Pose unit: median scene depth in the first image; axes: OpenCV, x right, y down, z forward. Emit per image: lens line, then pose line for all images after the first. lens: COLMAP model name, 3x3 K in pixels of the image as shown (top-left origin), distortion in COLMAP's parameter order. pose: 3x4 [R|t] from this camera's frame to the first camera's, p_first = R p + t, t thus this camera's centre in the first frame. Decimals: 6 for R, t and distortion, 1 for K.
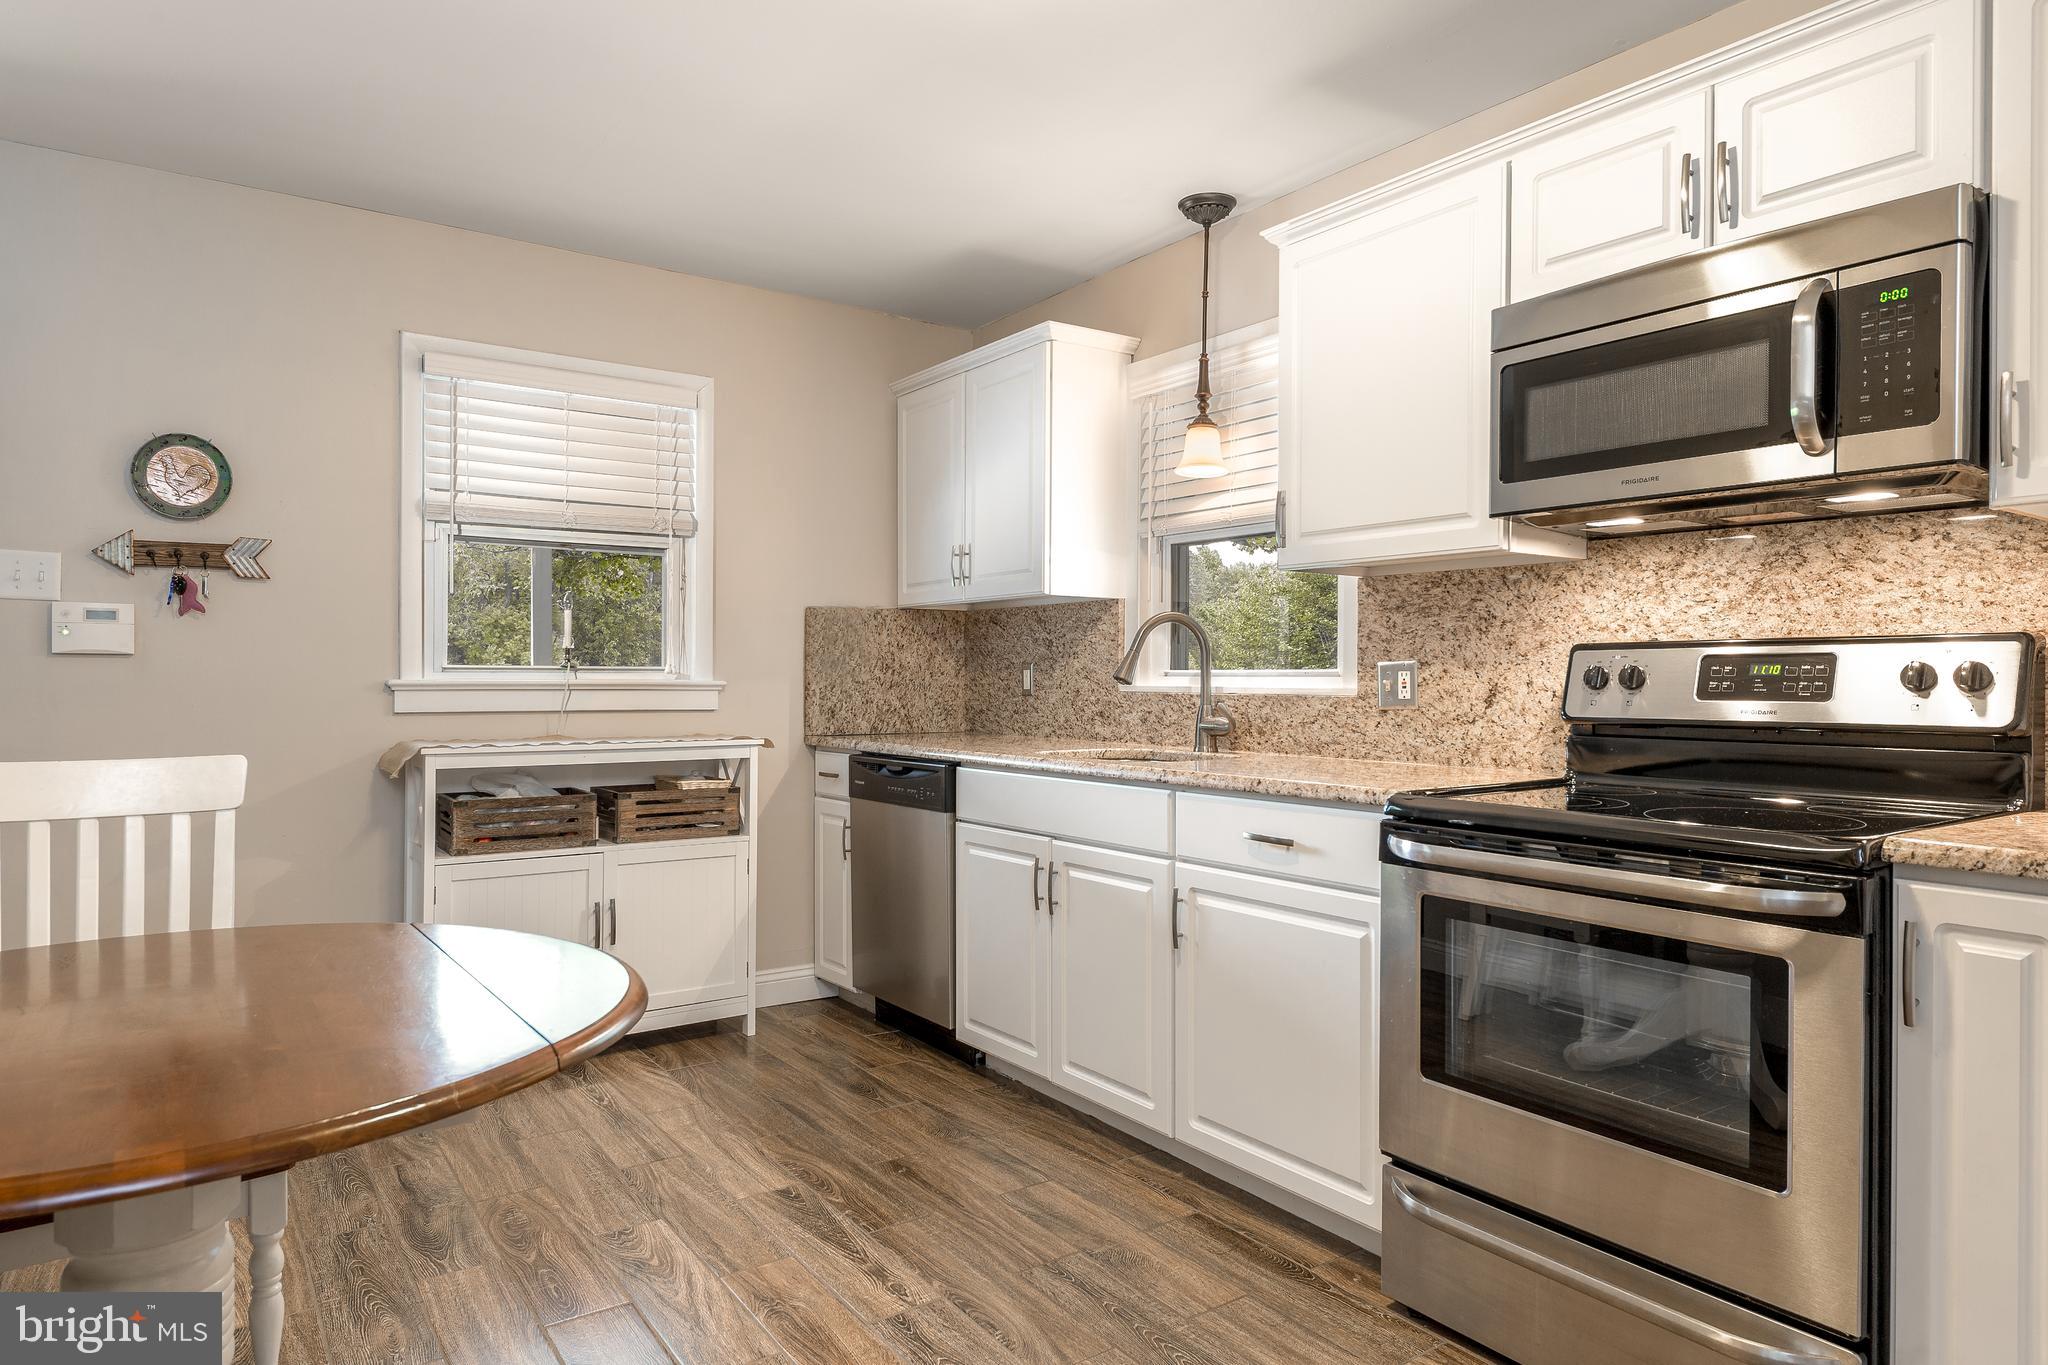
lens RADIAL K [[1250.4, 0, 1056.4], [0, 1250.4, 669.3], [0, 0, 1]] dist [0.015747, -0.015768]
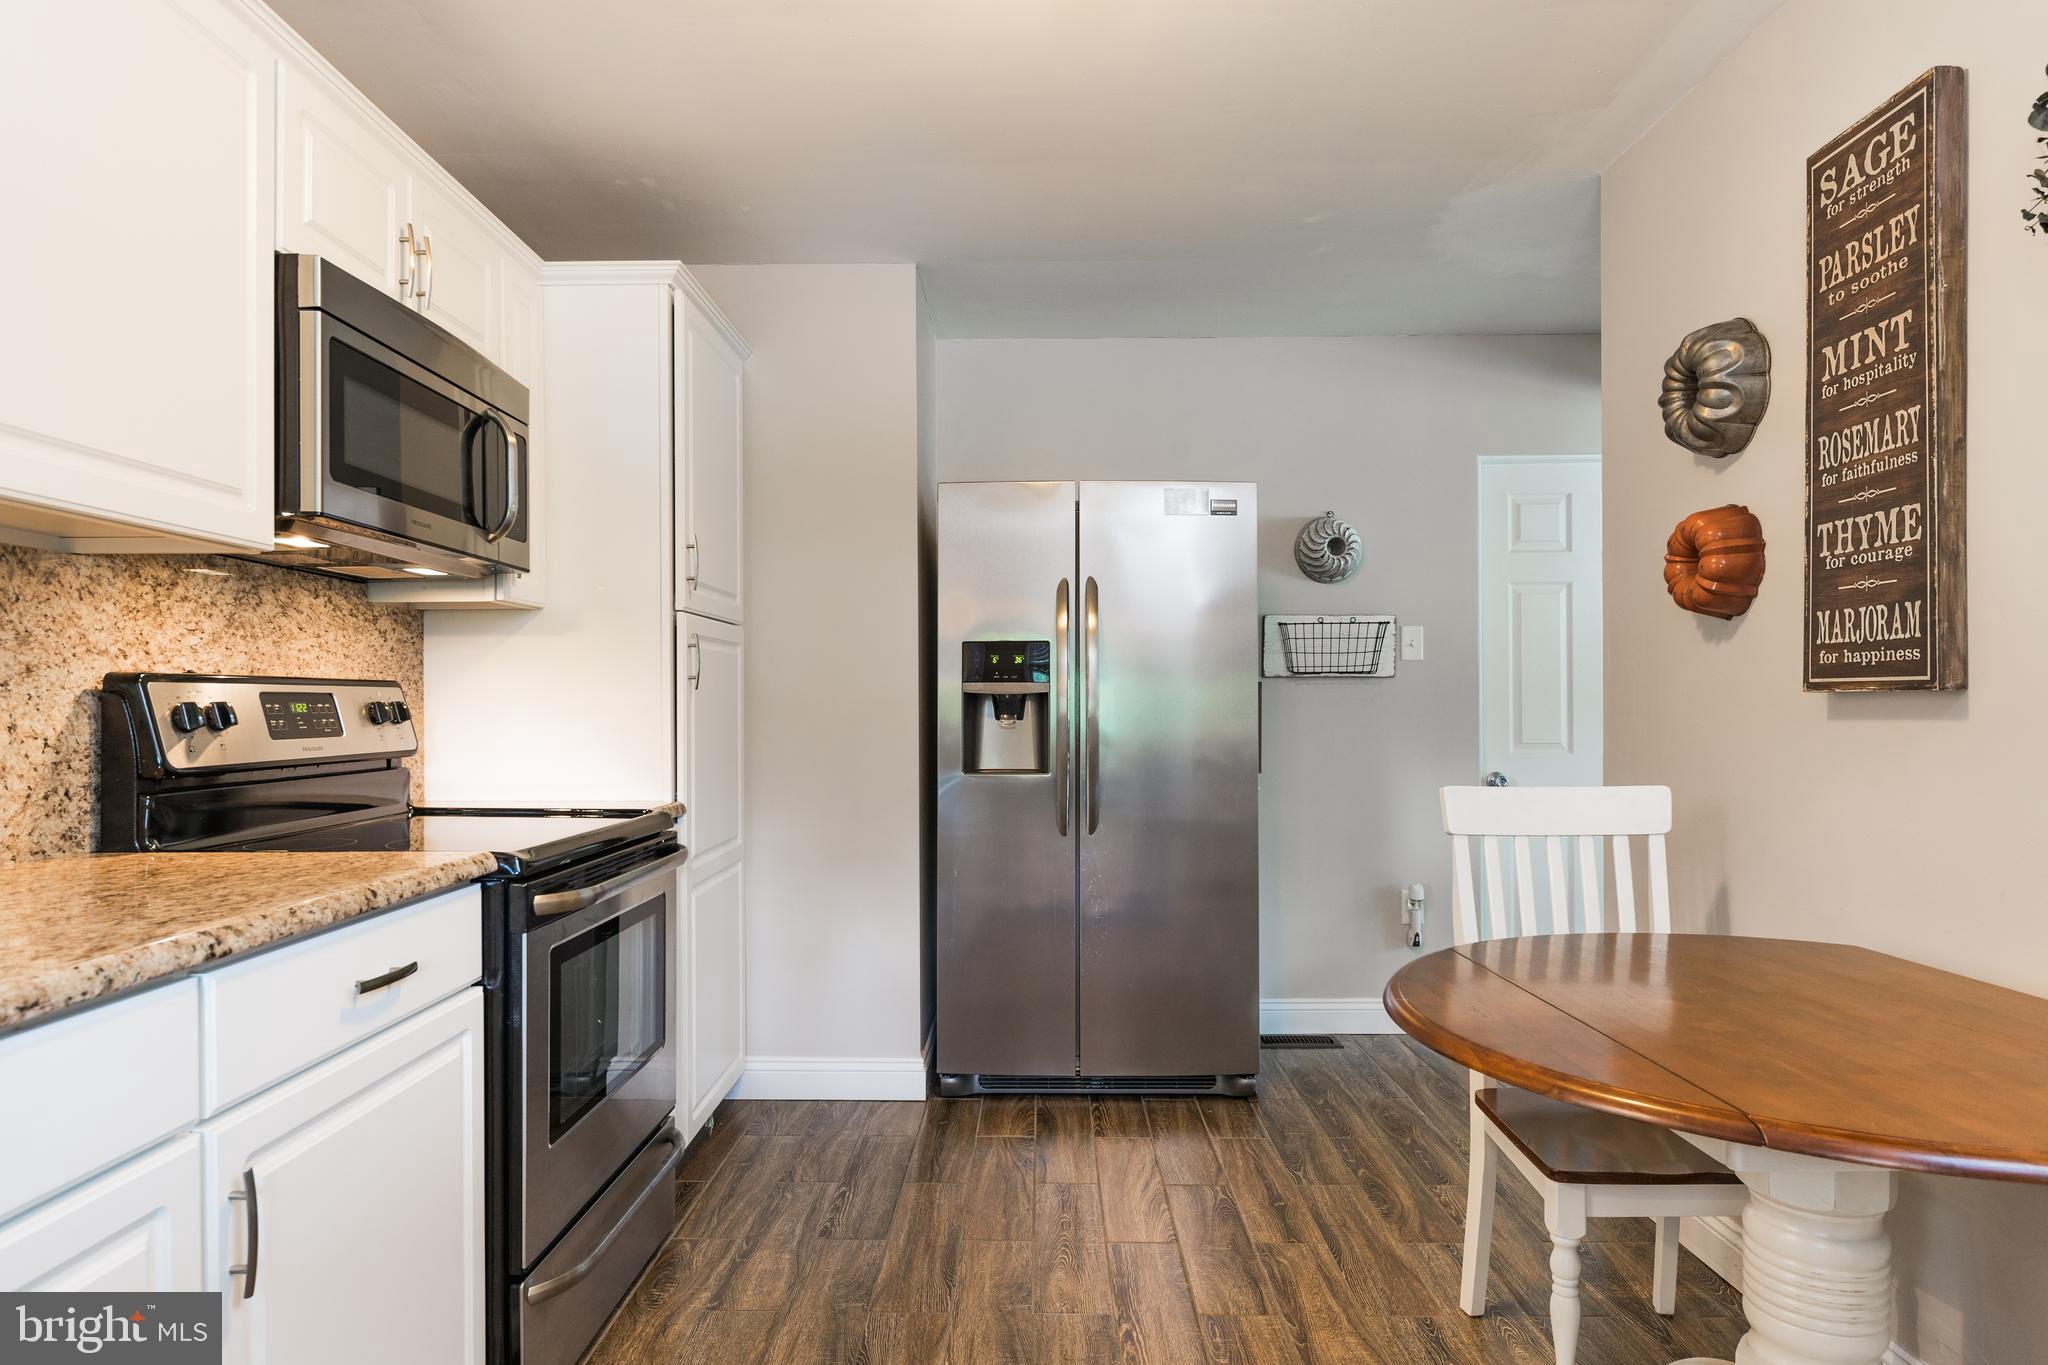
lens RADIAL K [[1179.8, 0, 1008.4], [0, 1179.8, 705.9], [0, 0, 1]] dist [0.009599, -0.008758]
pose [[-0.799487, 0.000399, 0.600684, -0.392697], [-0.002348, 0.999990, -0.003790, 0.001084], [-0.600679, -0.004440, -0.799478, 1.156362]]
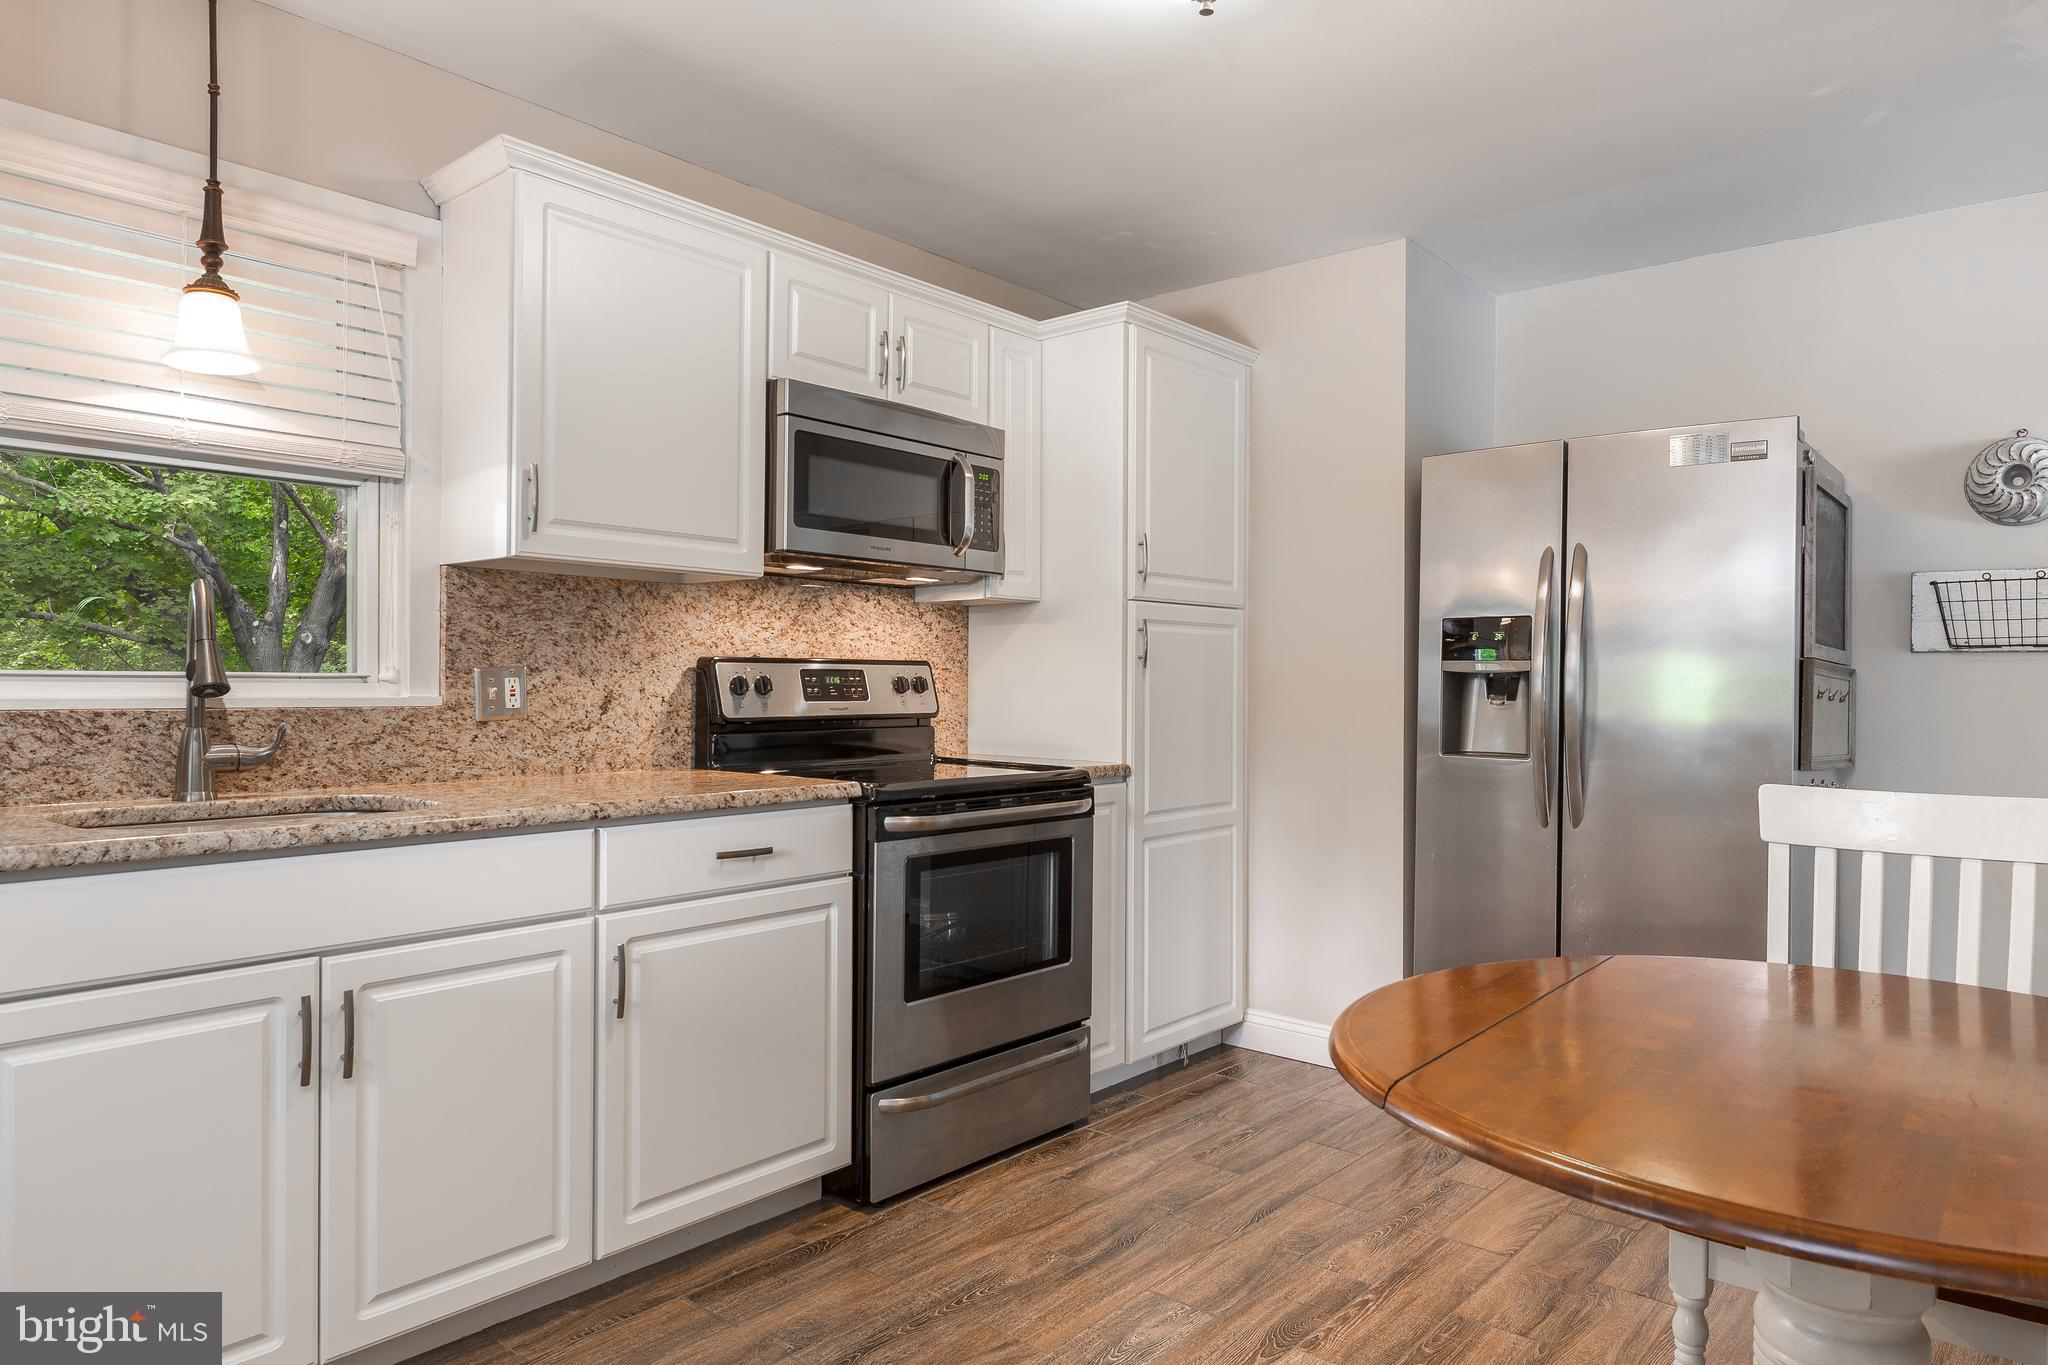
lens RADIAL K [[1250.4, 0, 1009.3], [0, 1250.4, 676.2], [0, 0, 1]] dist [0.015747, -0.015768]
pose [[-0.230926, 0.000445, 0.972971, -0.742648], [-0.014262, 0.999891, -0.003842, -0.001101], [-0.972867, -0.014764, -0.230894, 0.922652]]
